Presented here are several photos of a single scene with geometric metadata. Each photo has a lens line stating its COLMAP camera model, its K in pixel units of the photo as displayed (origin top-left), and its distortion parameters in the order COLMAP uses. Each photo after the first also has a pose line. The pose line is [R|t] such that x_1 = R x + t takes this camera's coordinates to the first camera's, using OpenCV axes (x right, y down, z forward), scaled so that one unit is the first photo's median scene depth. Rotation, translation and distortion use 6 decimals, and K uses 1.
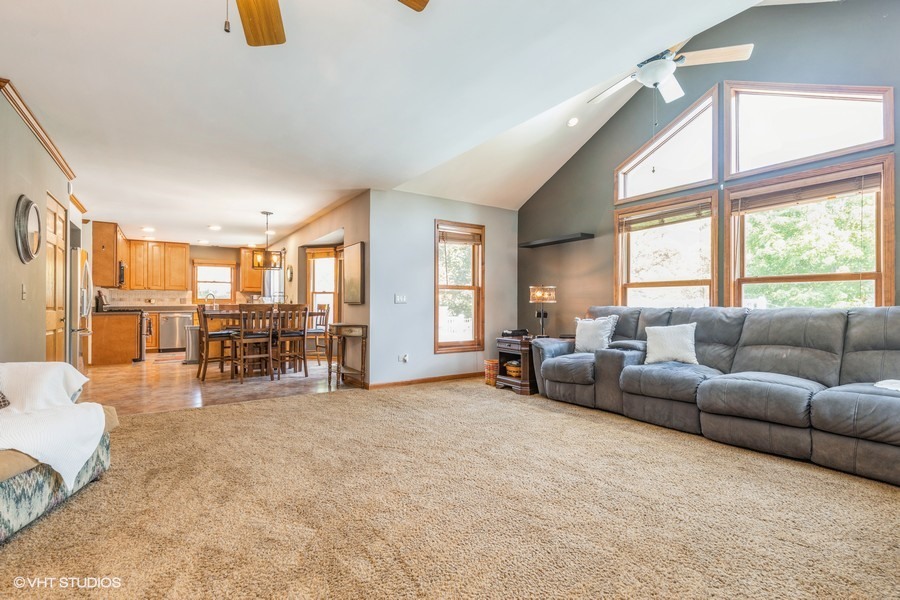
lens RADIAL K [[426.2, 0, 450.7], [0, 426.2, 304.7], [0, 0, 1]] dist [-0.001941, -0.000392]
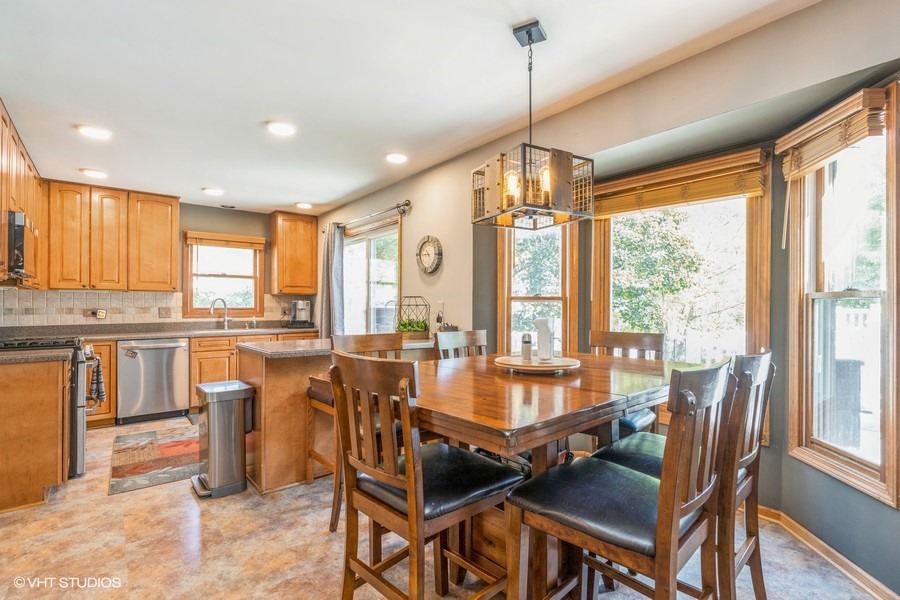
lens RADIAL K [[426.2, 0, 450.7], [0, 426.2, 304.7], [0, 0, 1]] dist [-0.001941, -0.000392]
pose [[0.995839, 0.000280, 0.091132, -0.370357], [0.000204, 0.999986, -0.005297, -0.017041], [-0.091132, 0.005294, 0.995825, 0.513220]]
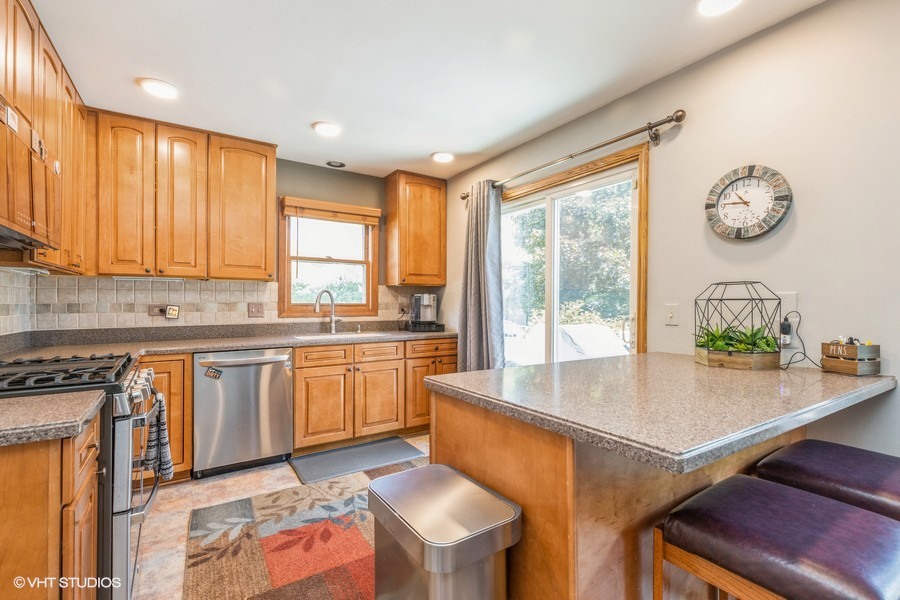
lens RADIAL K [[408.0, 0, 450.9], [0, 408.0, 303.9], [0, 0, 1]] dist [0.004556, 0.000547]
pose [[0.999922, 0.002184, -0.012277, -0.502570], [-0.002174, 0.999997, 0.000832, -0.016301], [0.012278, -0.000805, 0.999924, 0.718596]]
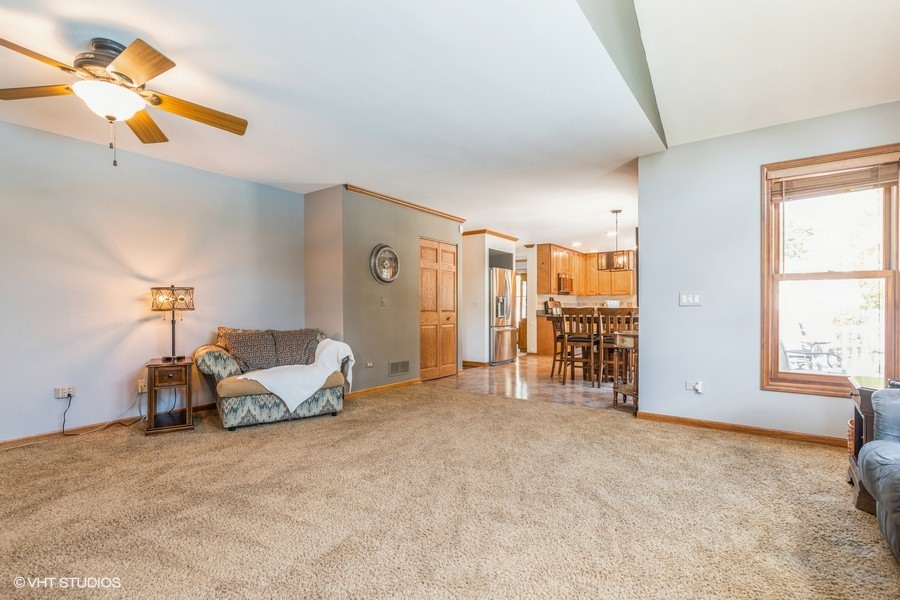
lens RADIAL K [[424.9, 0, 449.8], [0, 424.9, 311.7], [0, 0, 1]] dist [0.002235, 0.000188]
pose [[0.329375, 0.004640, -0.944188, 0.246008], [0.003728, 0.999974, 0.006215, 0.000182], [0.944192, -0.005567, 0.329349, 0.249770]]
